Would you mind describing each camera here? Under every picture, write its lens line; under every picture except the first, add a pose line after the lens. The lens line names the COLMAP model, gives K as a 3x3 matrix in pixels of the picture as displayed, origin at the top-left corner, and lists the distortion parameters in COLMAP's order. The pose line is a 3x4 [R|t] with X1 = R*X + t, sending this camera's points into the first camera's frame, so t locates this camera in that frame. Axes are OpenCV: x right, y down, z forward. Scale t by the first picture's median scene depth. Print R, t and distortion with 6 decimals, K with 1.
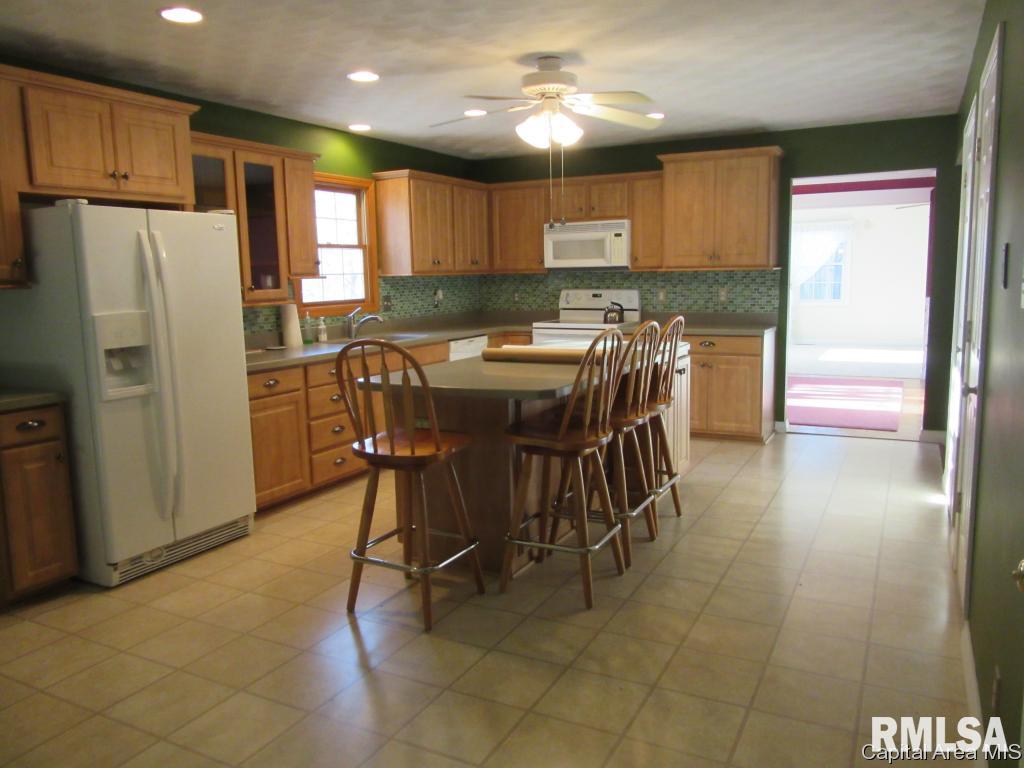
lens RADIAL K [[766.3, 0, 512.0], [0, 766.3, 384.0], [0, 0, 1]] dist [-0.028187, 0.001661]
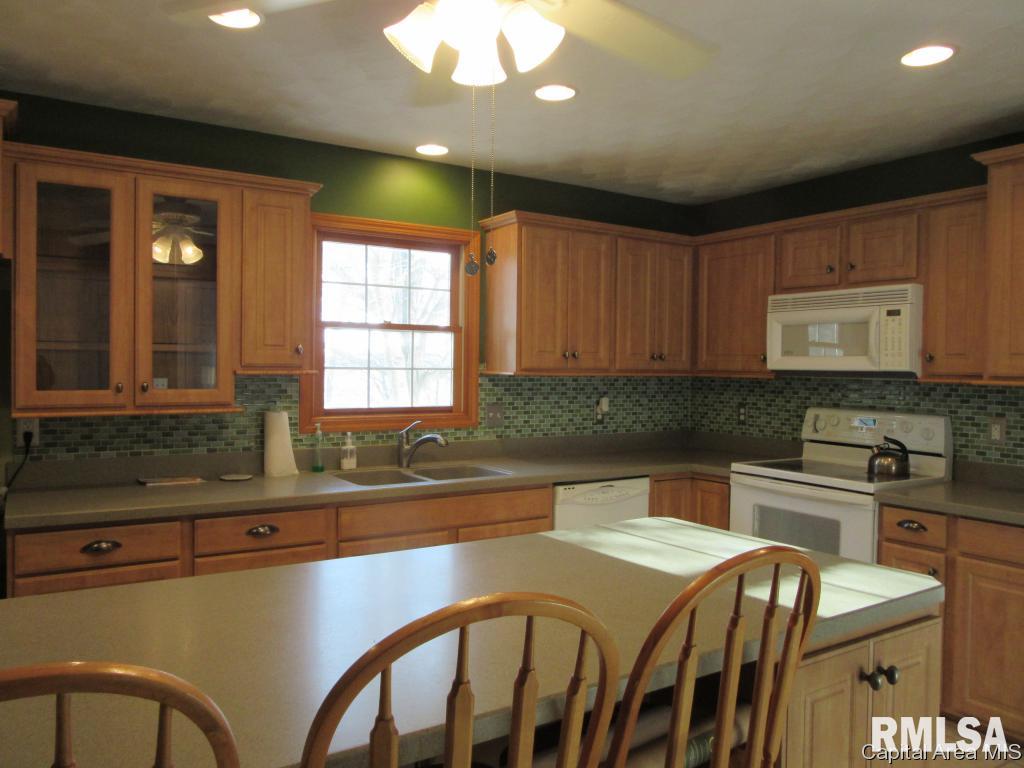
lens RADIAL K [[766.3, 0, 512.0], [0, 766.3, 384.0], [0, 0, 1]] dist [-0.028187, 0.001661]
pose [[0.869744, 0.043029, -0.491624, 0.175290], [-0.101213, 0.990568, -0.092360, -0.073379], [0.483013, 0.130088, 0.865896, 0.439083]]
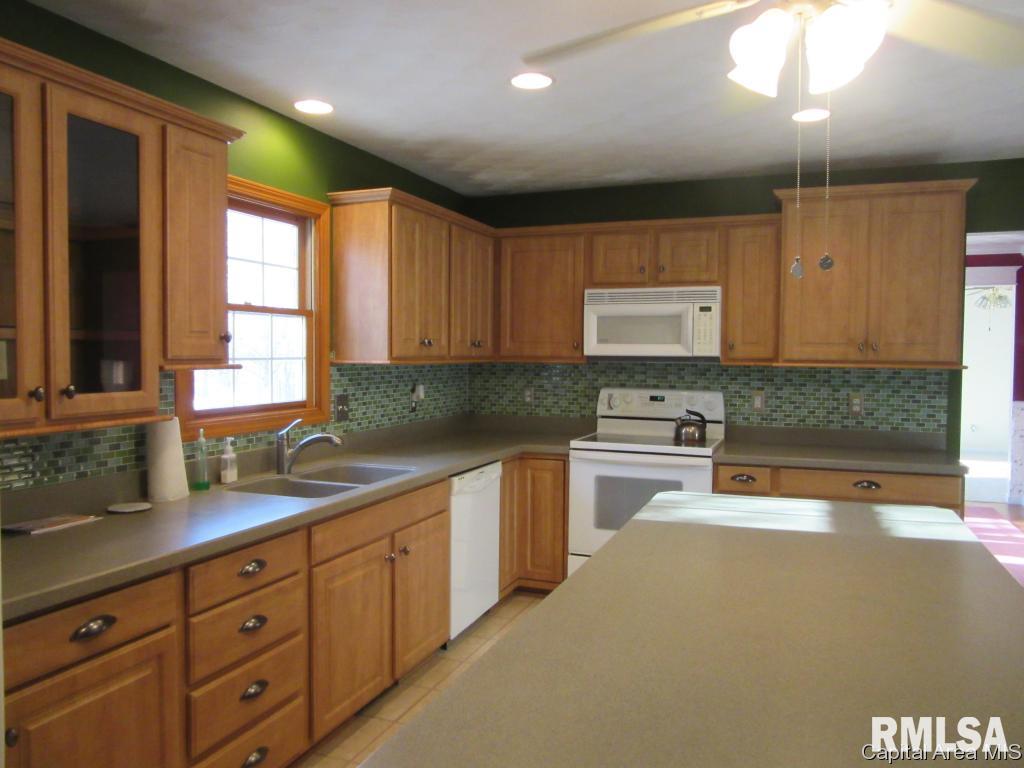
lens RADIAL K [[766.3, 0, 512.0], [0, 766.3, 384.0], [0, 0, 1]] dist [-0.028187, 0.001661]
pose [[0.993594, 0.022436, 0.110759, -0.099038], [-0.010763, 0.994426, -0.104888, -0.063234], [-0.112495, 0.103024, 0.988297, 0.394269]]
